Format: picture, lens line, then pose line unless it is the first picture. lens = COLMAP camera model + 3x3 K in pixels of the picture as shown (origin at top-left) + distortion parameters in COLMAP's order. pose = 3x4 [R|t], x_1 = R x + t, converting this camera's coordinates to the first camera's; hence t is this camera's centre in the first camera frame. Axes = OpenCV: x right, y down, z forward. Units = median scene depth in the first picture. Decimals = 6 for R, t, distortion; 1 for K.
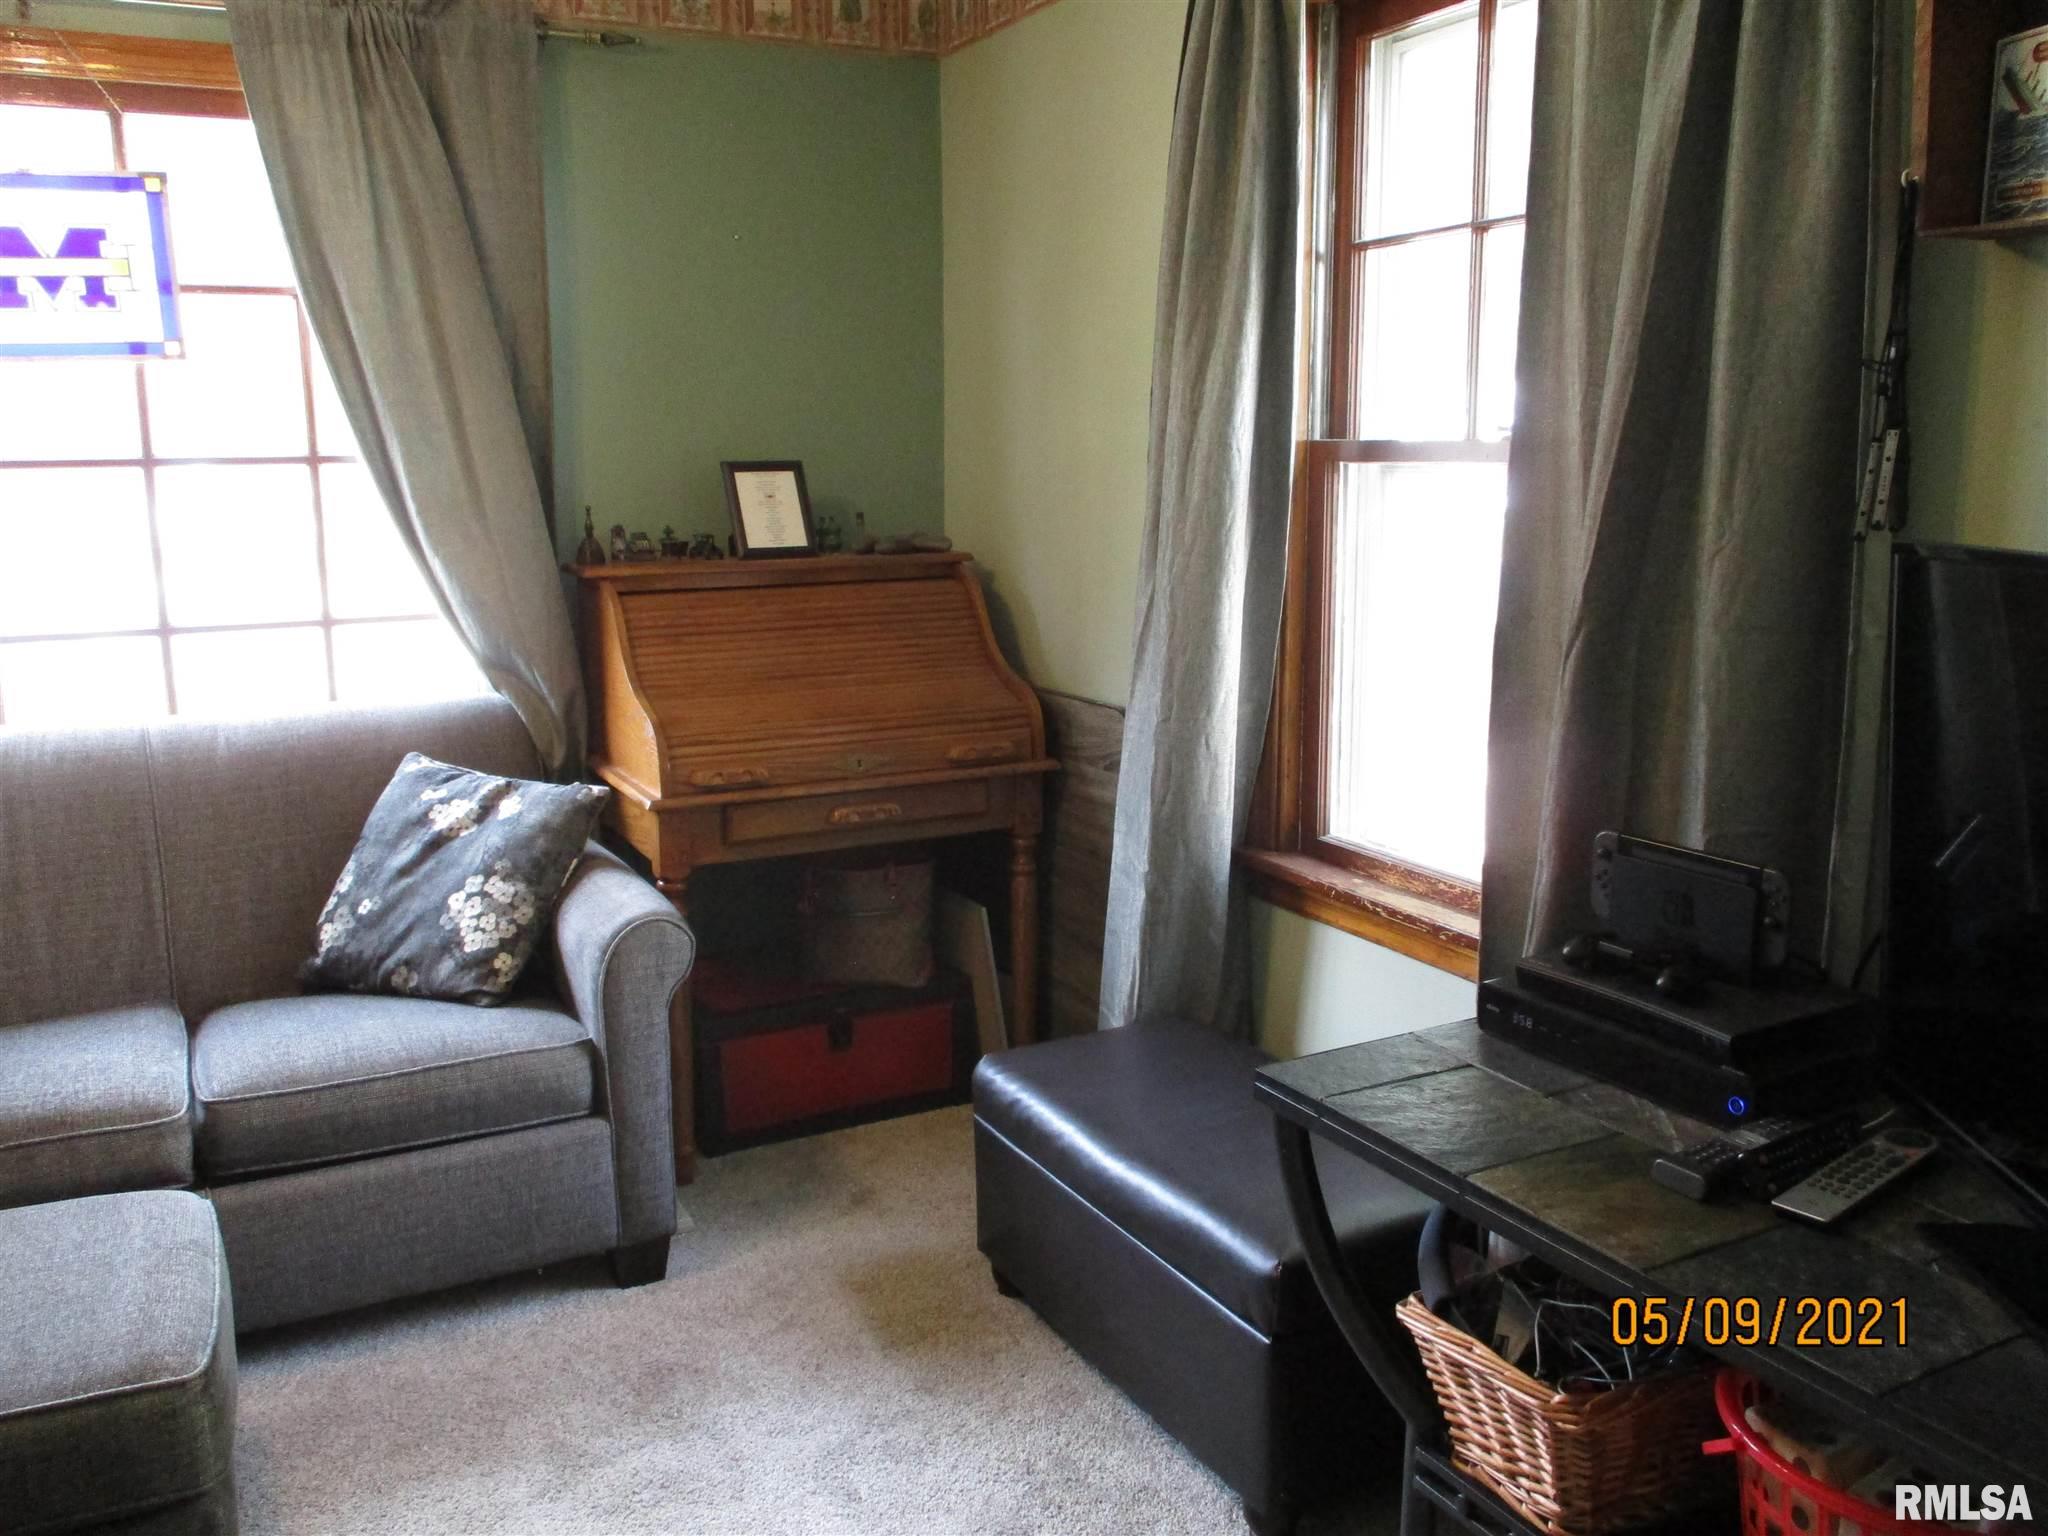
lens RADIAL K [[1655.8, 0, 1025.9], [0, 1655.8, 770.5], [0, 0, 1]] dist [-0.048723, 0.004987]
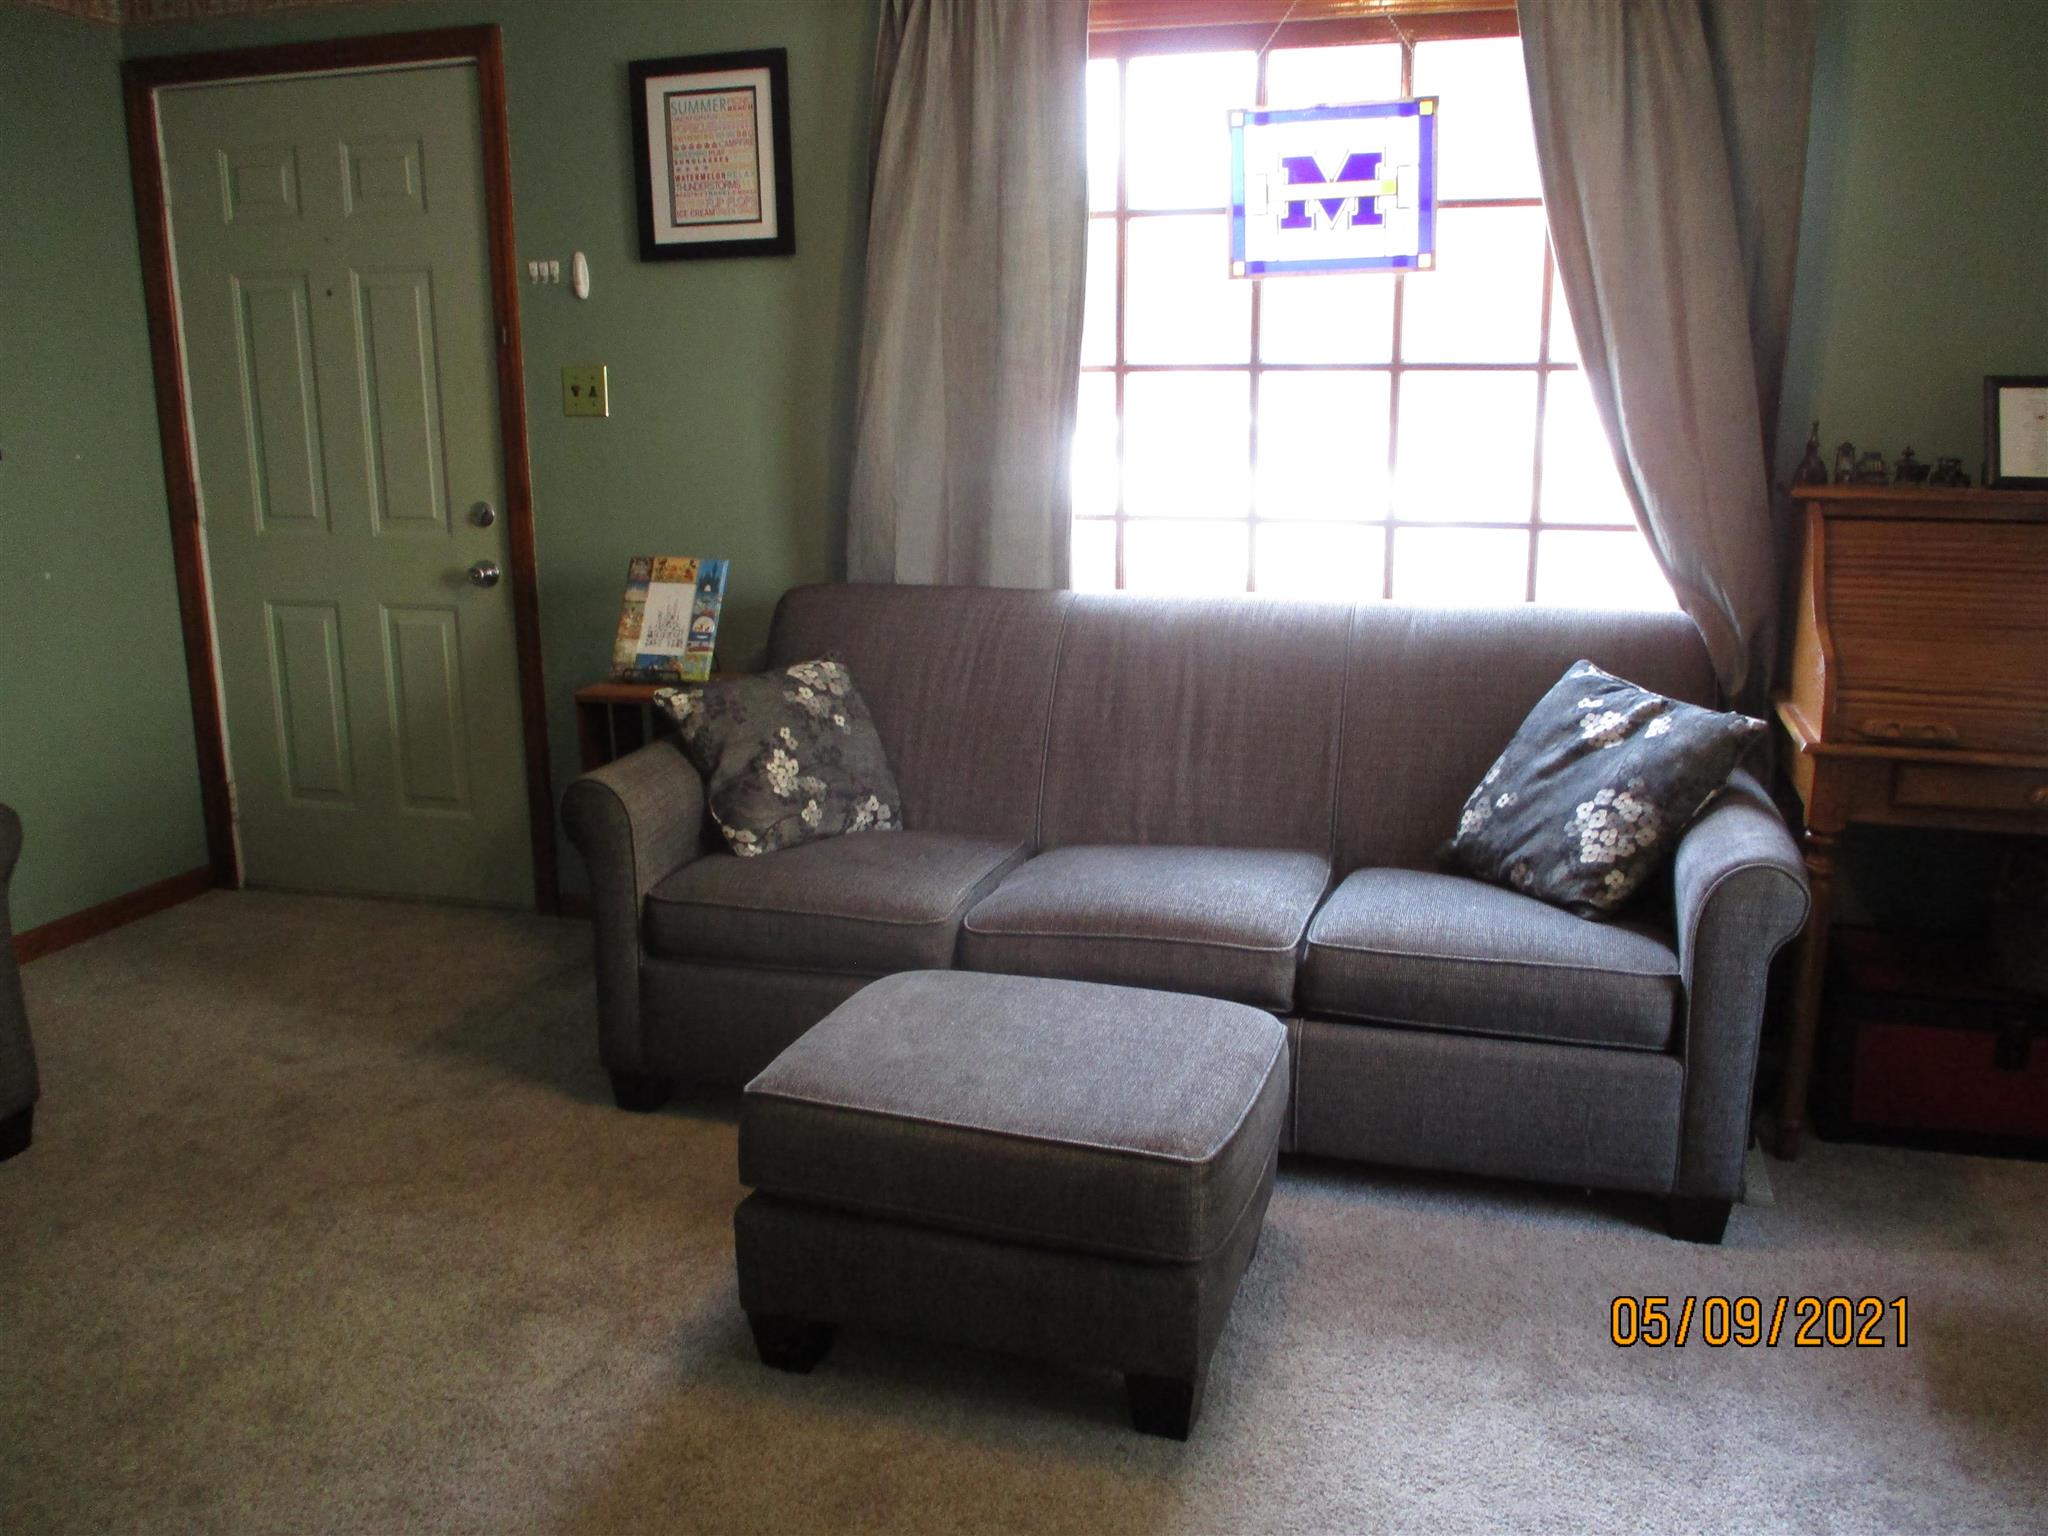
lens RADIAL K [[1655.8, 0, 1027.9], [0, 1655.8, 763.5], [0, 0, 1]] dist [-0.048723, 0.004987]
pose [[0.707937, 0.162304, -0.687374, 0.096577], [-0.132201, 0.986487, 0.096775, -0.001154], [0.693793, 0.022361, 0.719827, 0.042716]]
